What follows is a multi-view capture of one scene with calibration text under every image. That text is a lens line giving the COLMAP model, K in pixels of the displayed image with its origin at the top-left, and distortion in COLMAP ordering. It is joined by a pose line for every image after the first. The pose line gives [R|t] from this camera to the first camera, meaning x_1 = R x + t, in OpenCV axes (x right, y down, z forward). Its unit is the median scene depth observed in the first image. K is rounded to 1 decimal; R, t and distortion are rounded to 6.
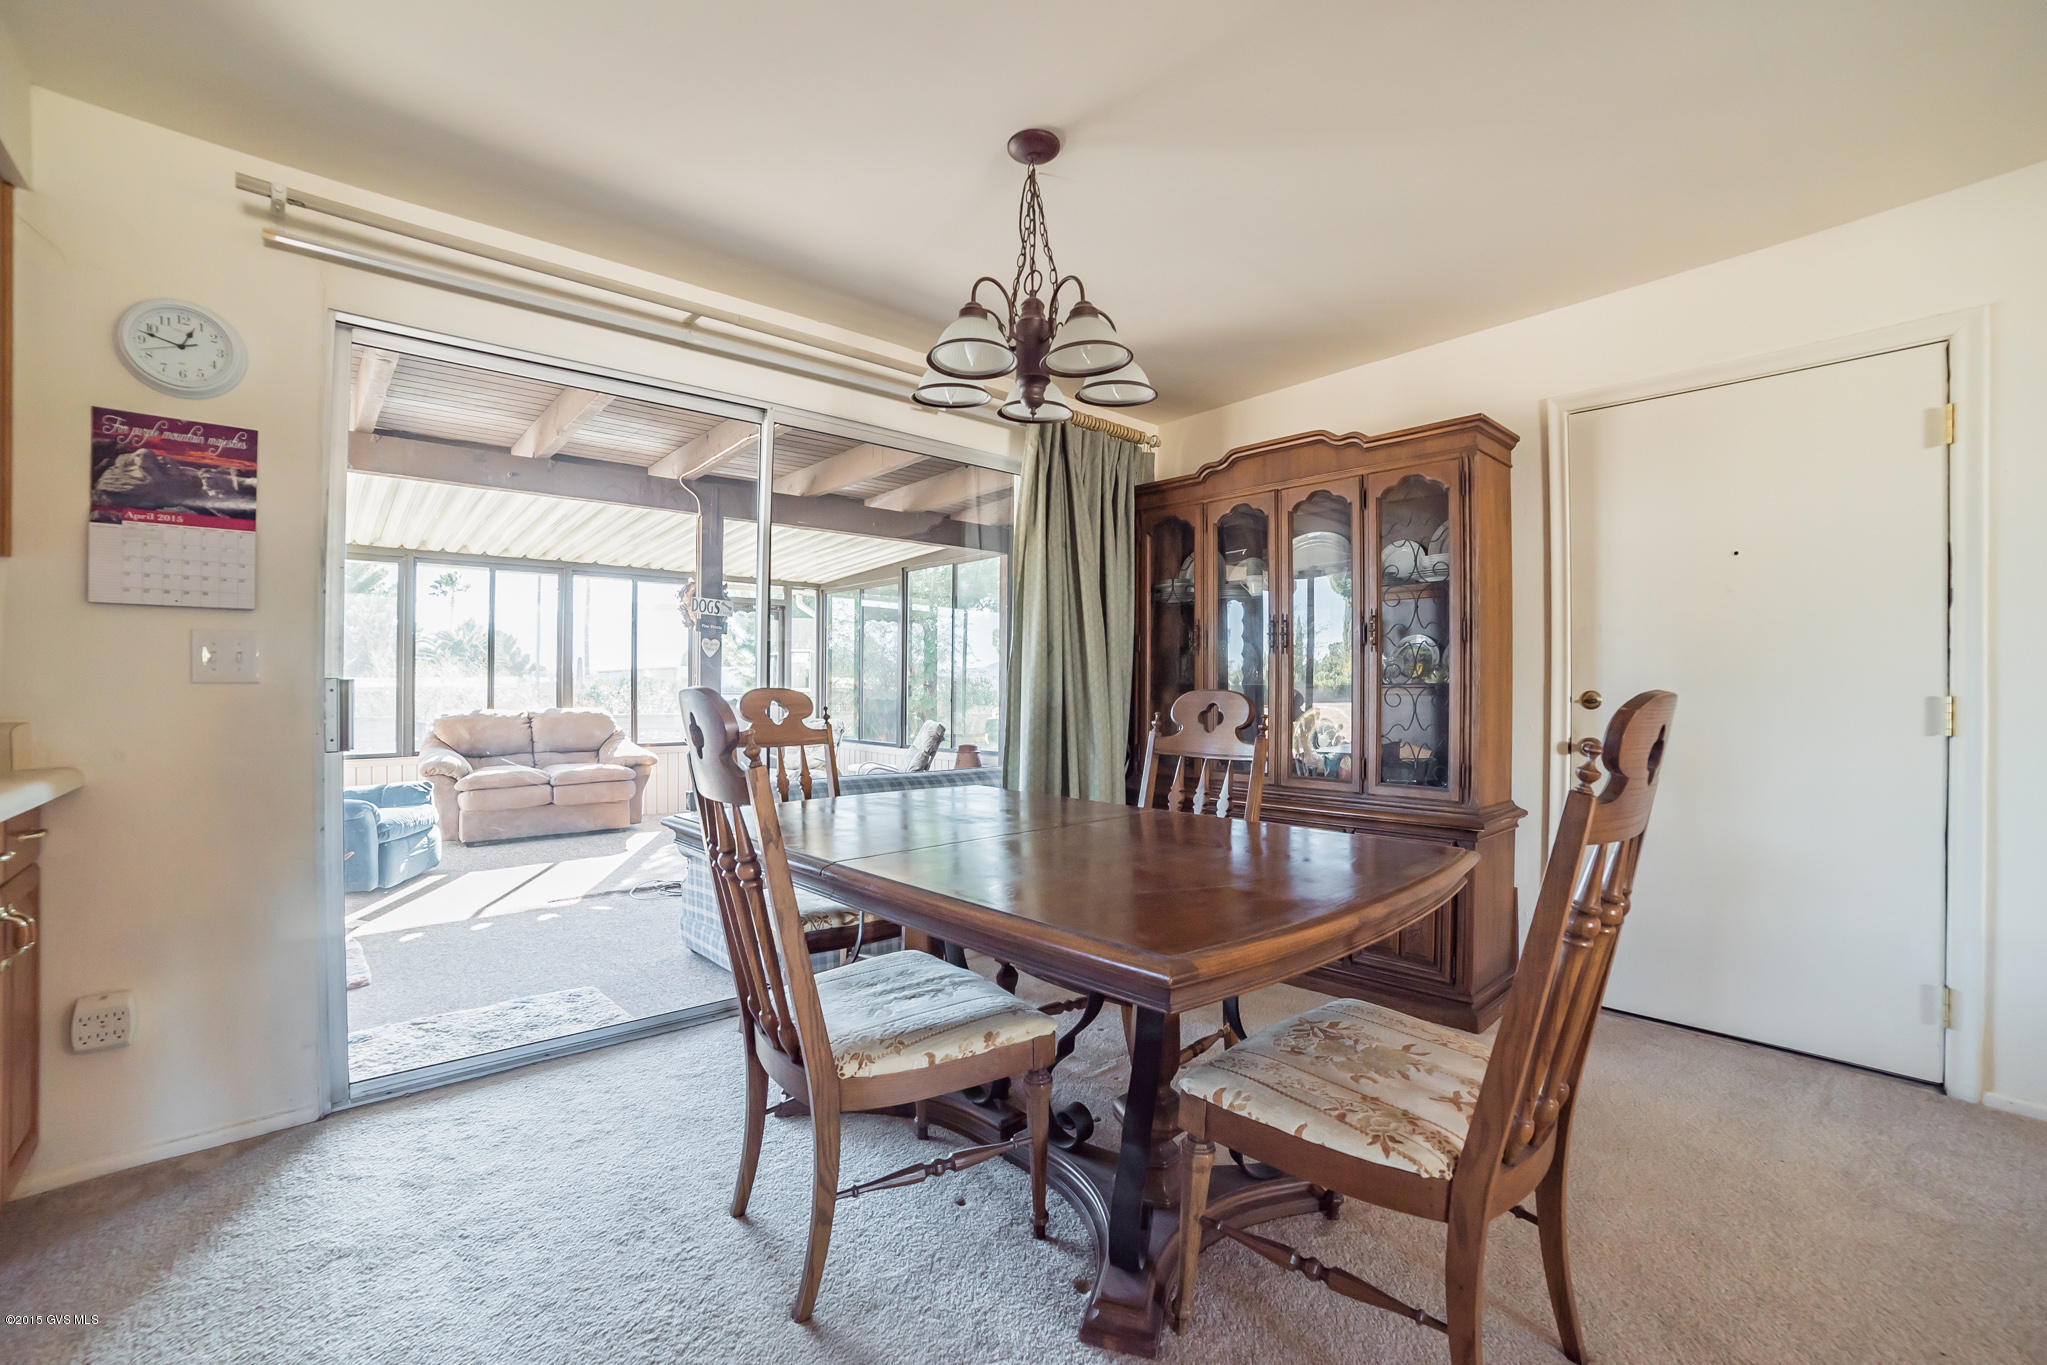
lens RADIAL K [[884.8, 0, 1000.8], [0, 884.8, 689.7], [0, 0, 1]] dist [-0.104264, 0.041885]
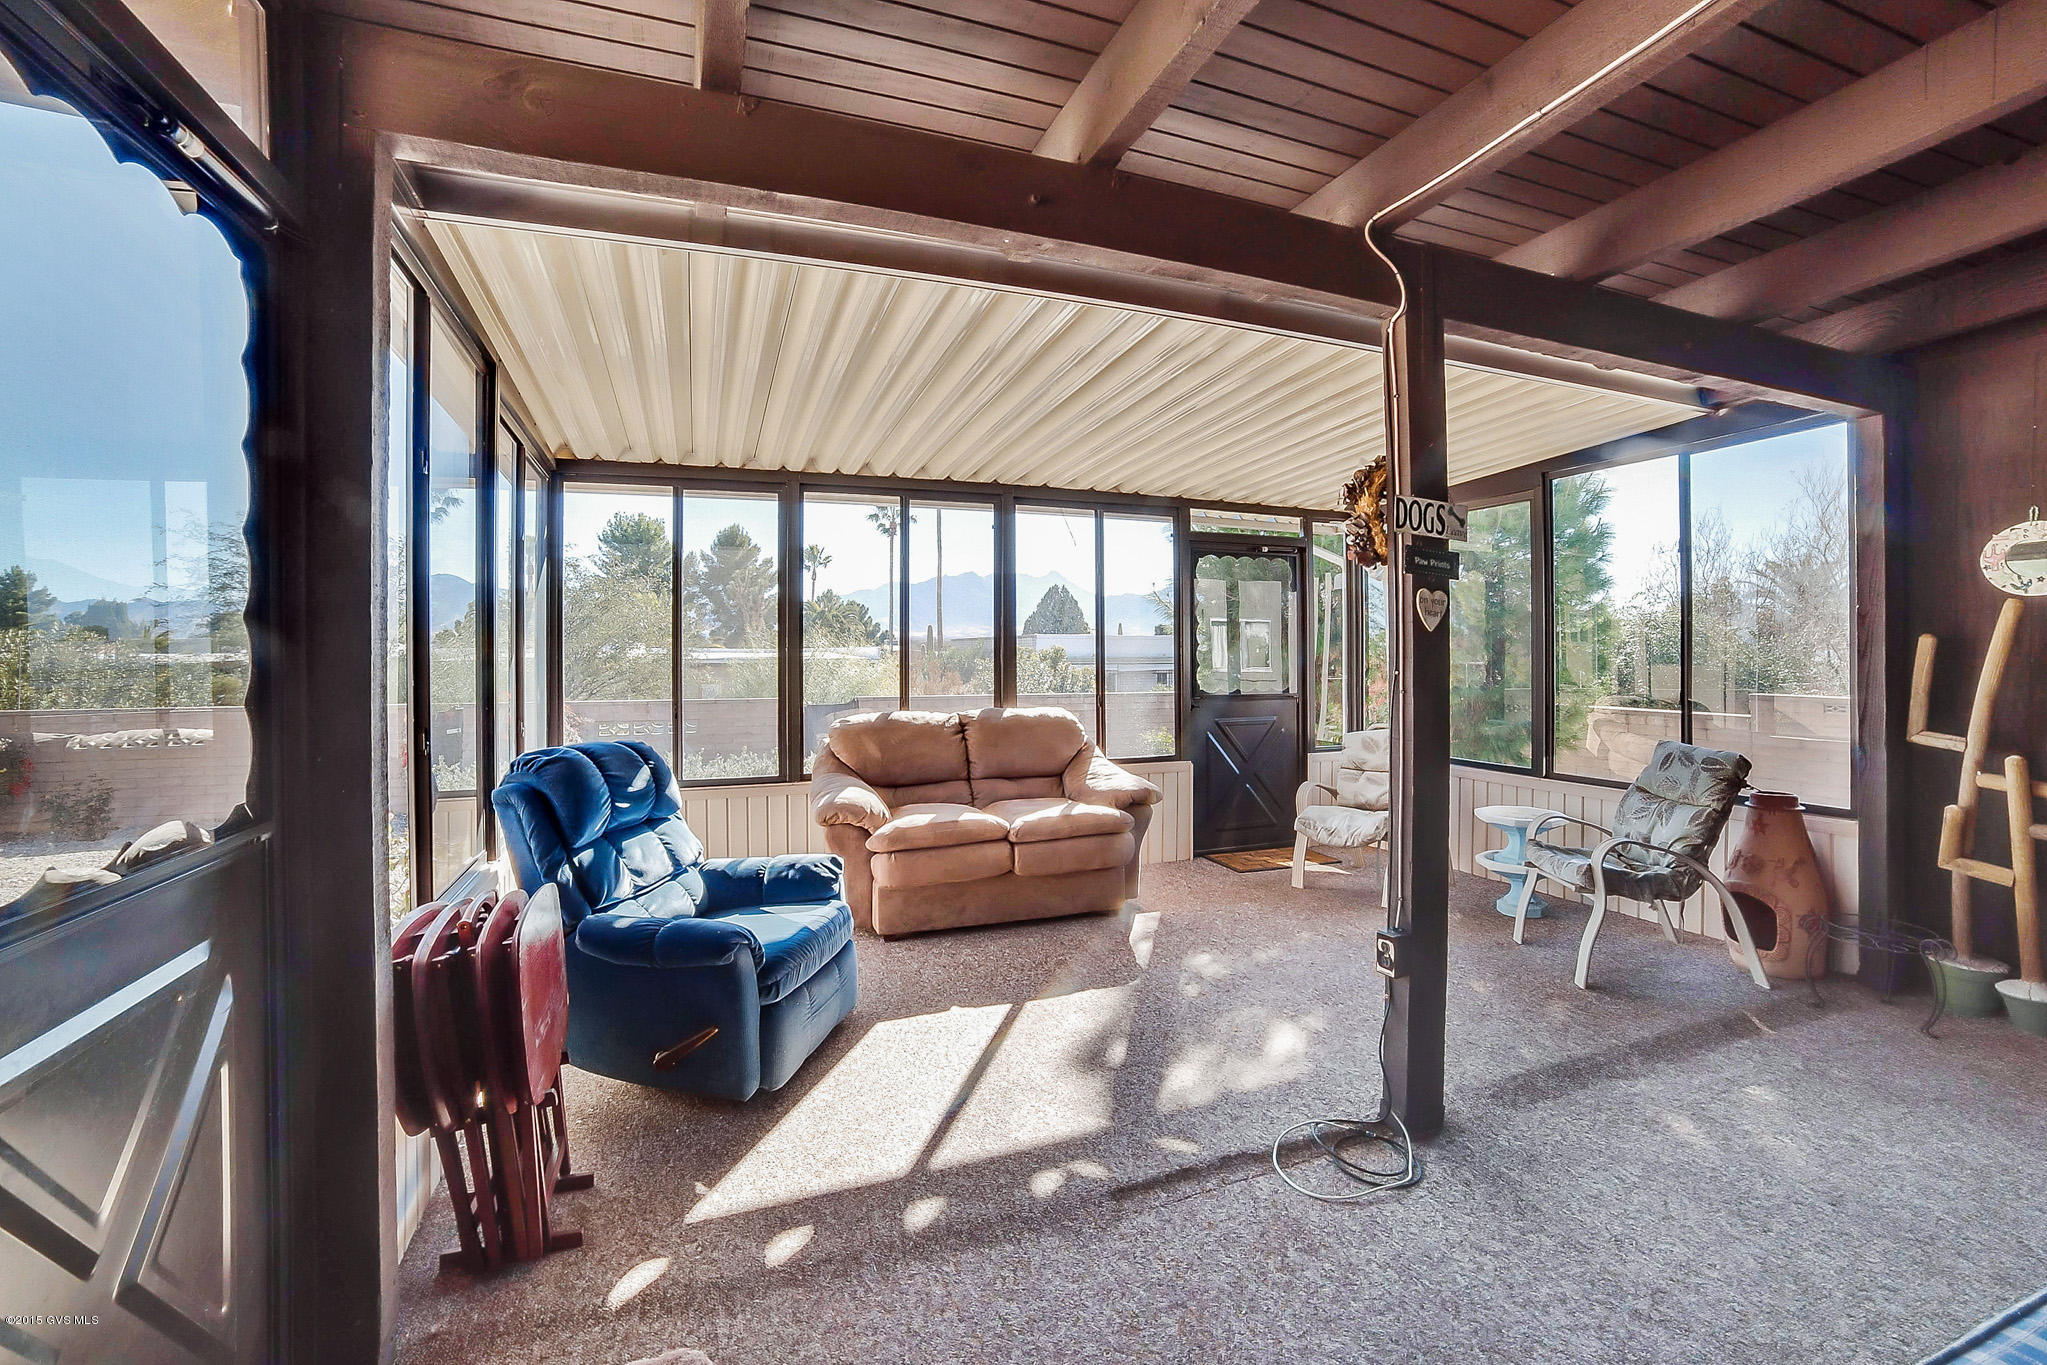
lens RADIAL K [[875.9, 0, 1019.9], [0, 875.9, 672.9], [0, 0, 1]] dist [-0.131272, 0.046795]
pose [[0.943803, 0.001869, -0.330503, -0.683264], [0.005162, 0.999779, 0.020394, -0.046655], [0.330468, -0.020954, 0.943585, 0.929392]]
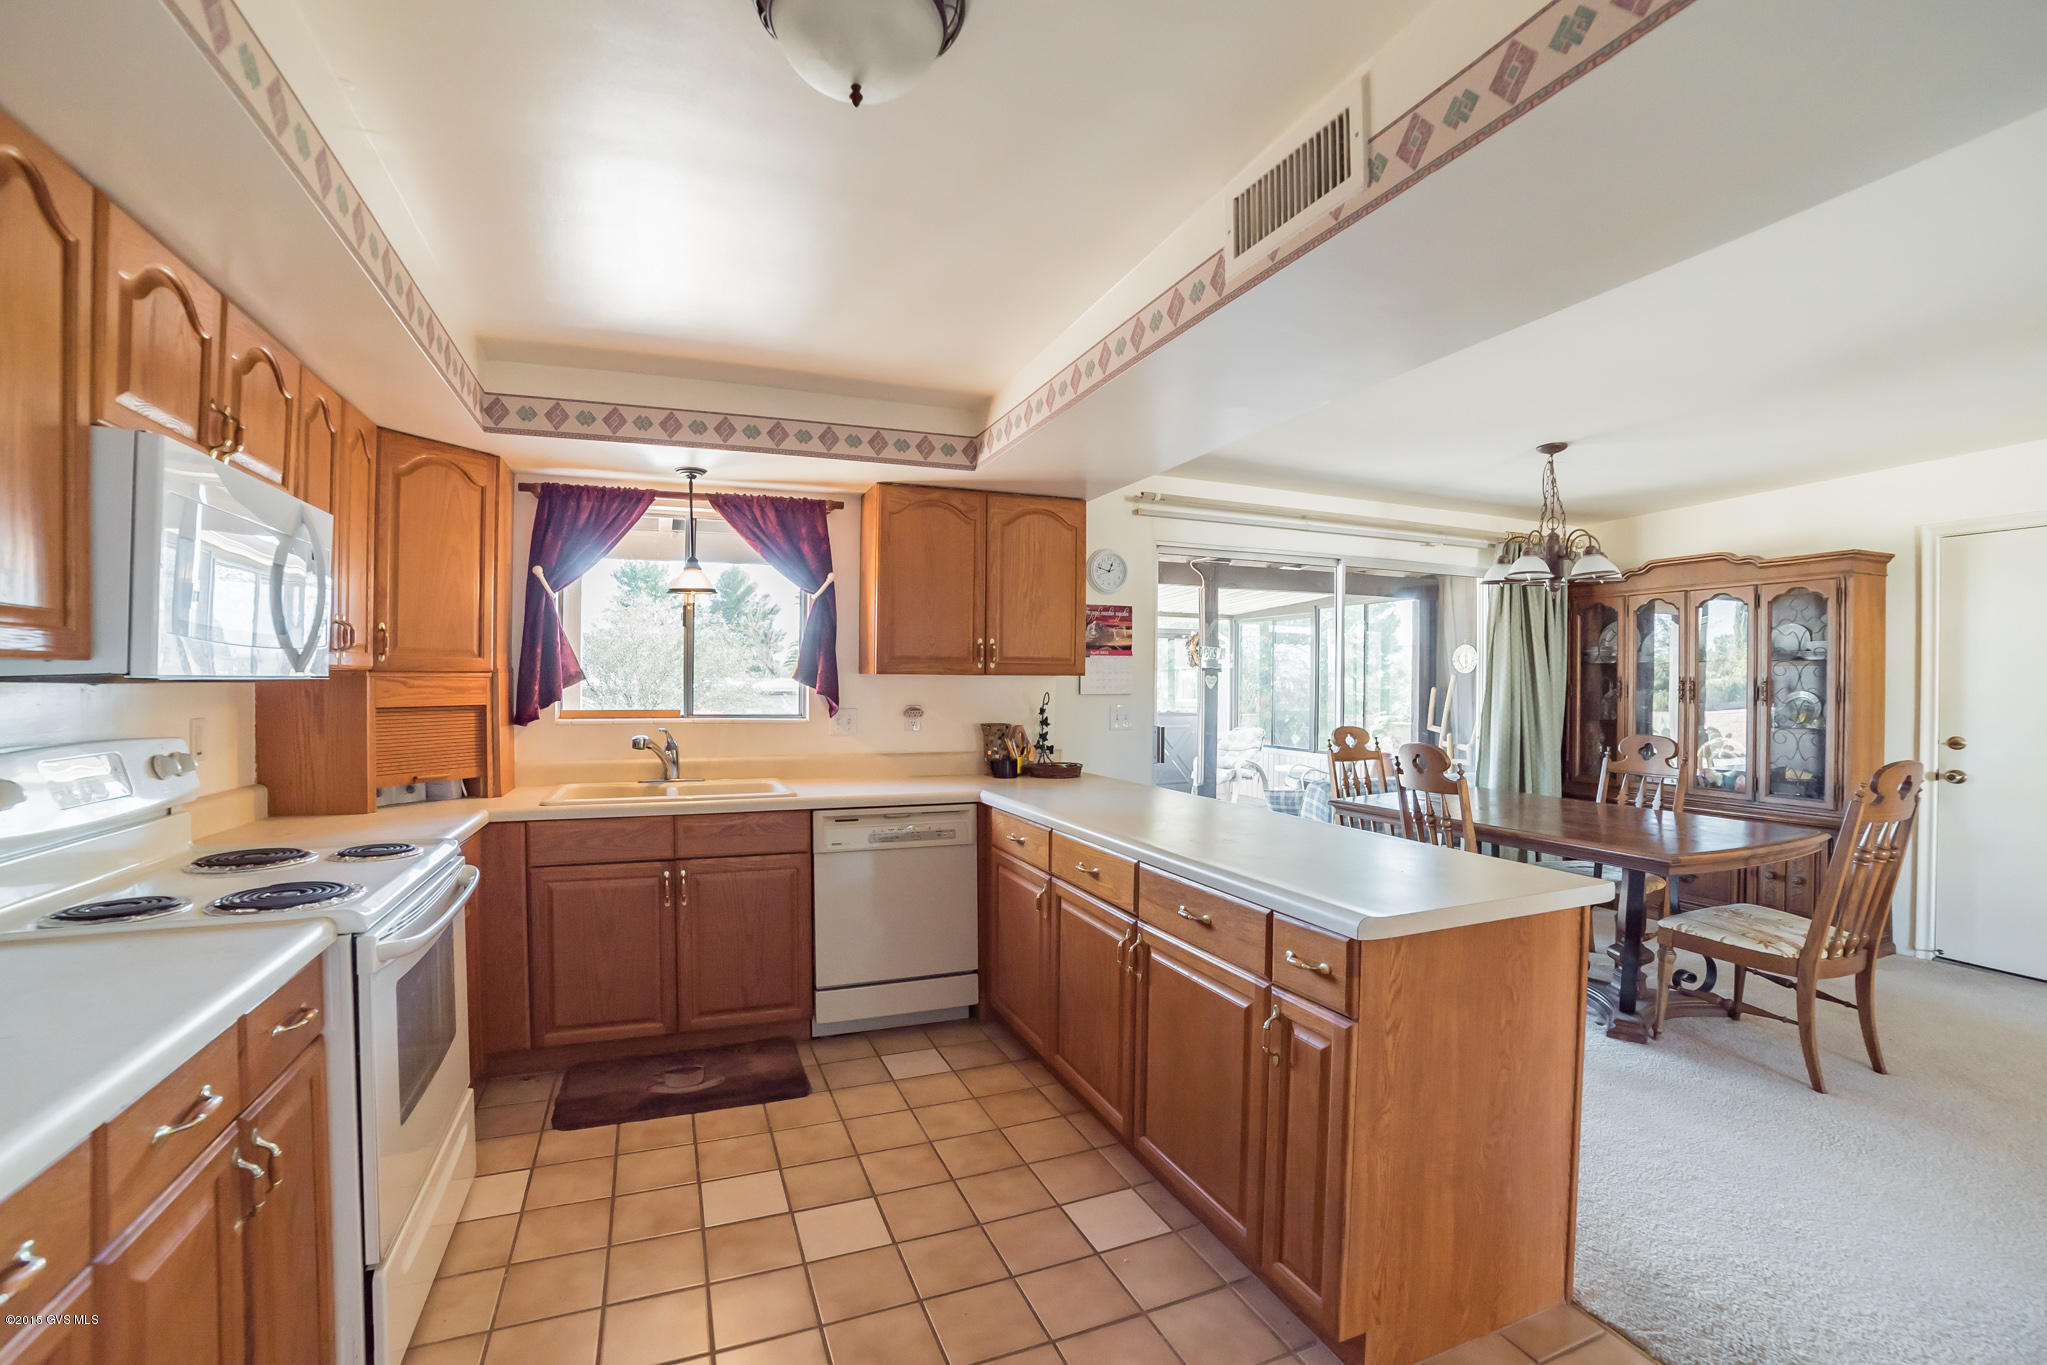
lens RADIAL K [[884.8, 0, 1000.8], [0, 884.8, 689.7], [0, 0, 1]] dist [-0.104264, 0.041885]
pose [[0.941380, 0.000658, -0.337347, -0.310816], [0.001317, 0.999983, 0.005624, -0.079216], [0.337345, -0.005738, 0.941363, -0.762194]]
